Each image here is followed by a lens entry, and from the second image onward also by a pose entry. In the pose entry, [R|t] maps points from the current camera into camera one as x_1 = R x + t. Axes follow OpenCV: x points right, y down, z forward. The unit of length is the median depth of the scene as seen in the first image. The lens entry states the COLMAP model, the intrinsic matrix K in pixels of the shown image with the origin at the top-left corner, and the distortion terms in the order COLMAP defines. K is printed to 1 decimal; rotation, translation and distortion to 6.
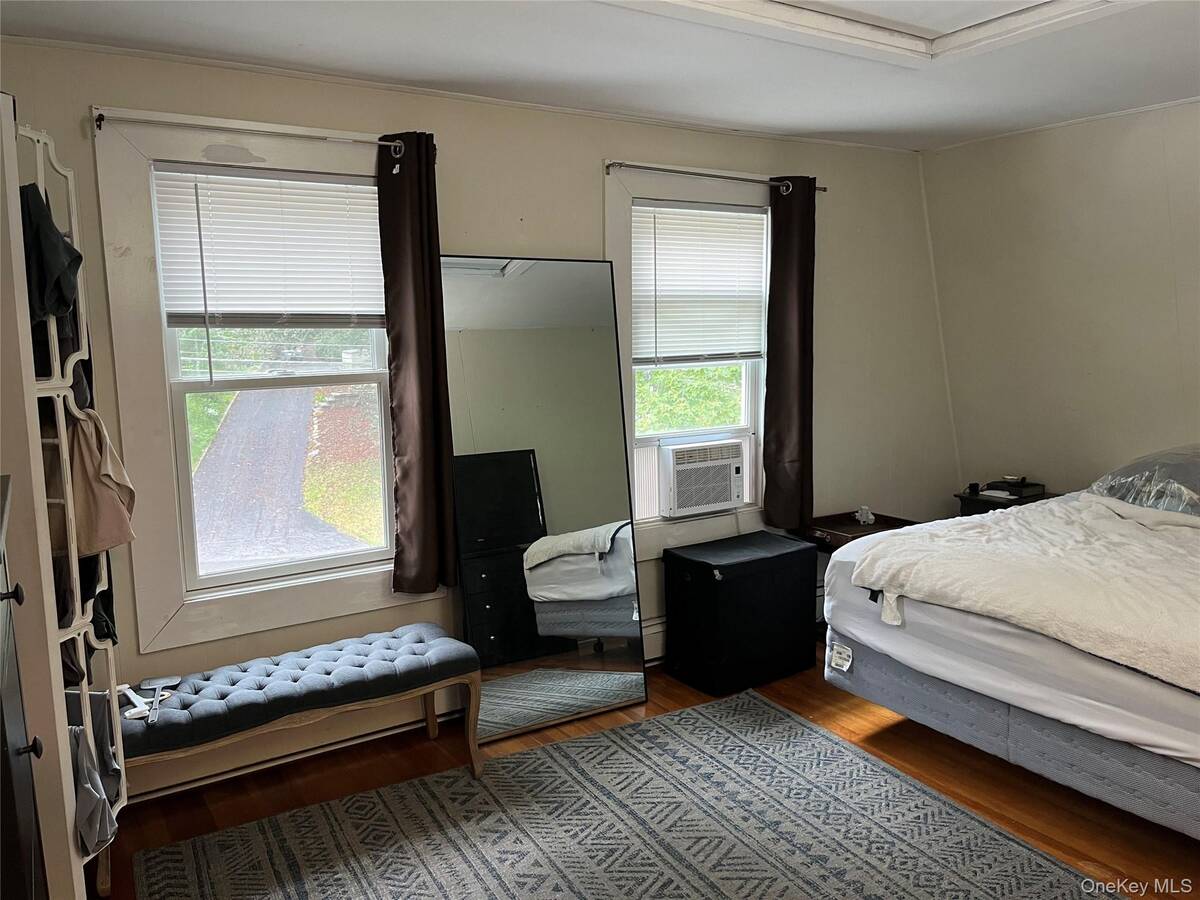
lens RADIAL K [[898.4, 0, 598.7], [0, 898.4, 442.1], [0, 0, 1]] dist [0.045763, -0.067430]
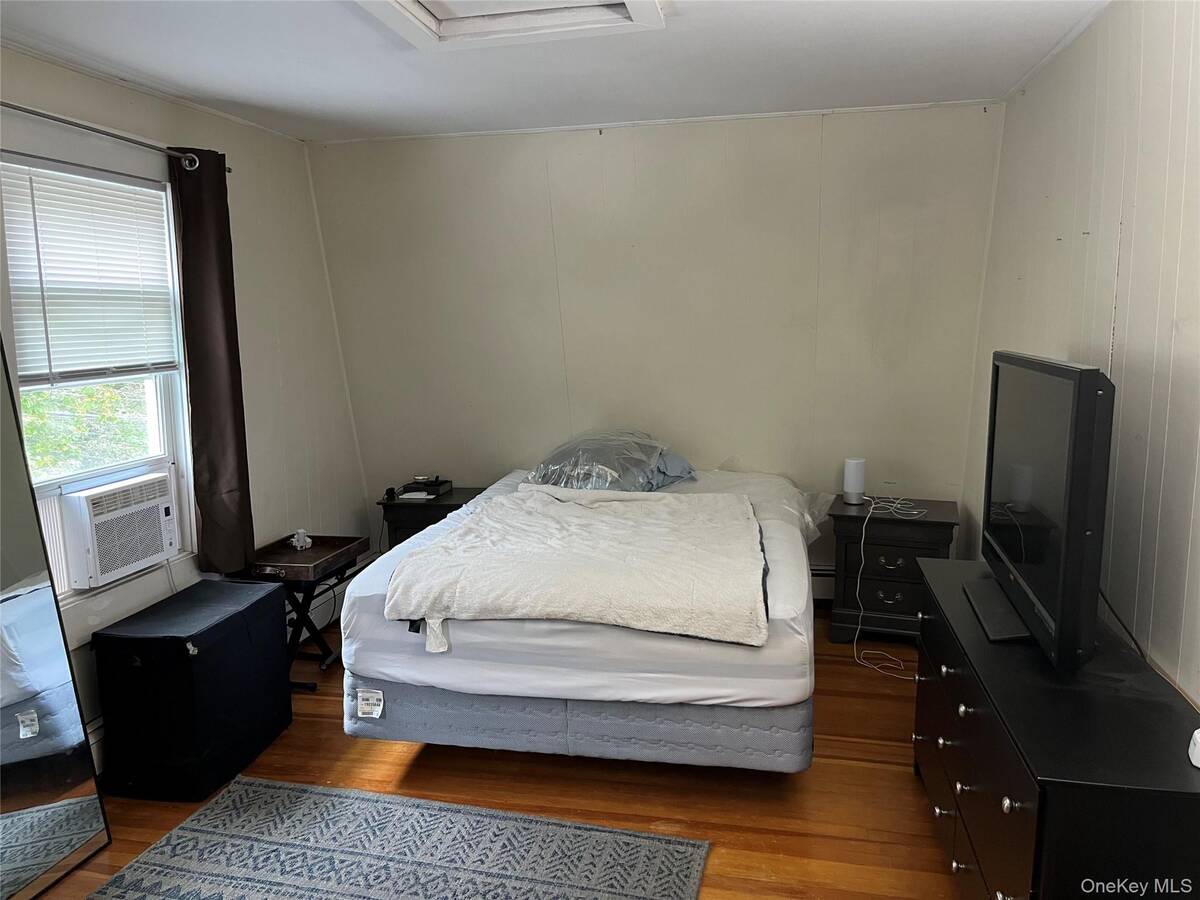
lens RADIAL K [[898.4, 0, 598.4], [0, 898.4, 445.4], [0, 0, 1]] dist [0.045763, -0.067430]
pose [[0.695980, -0.098398, 0.711288, -0.174803], [0.098868, 0.994264, 0.040804, -0.026411], [-0.711223, 0.041925, 0.701716, 0.202902]]
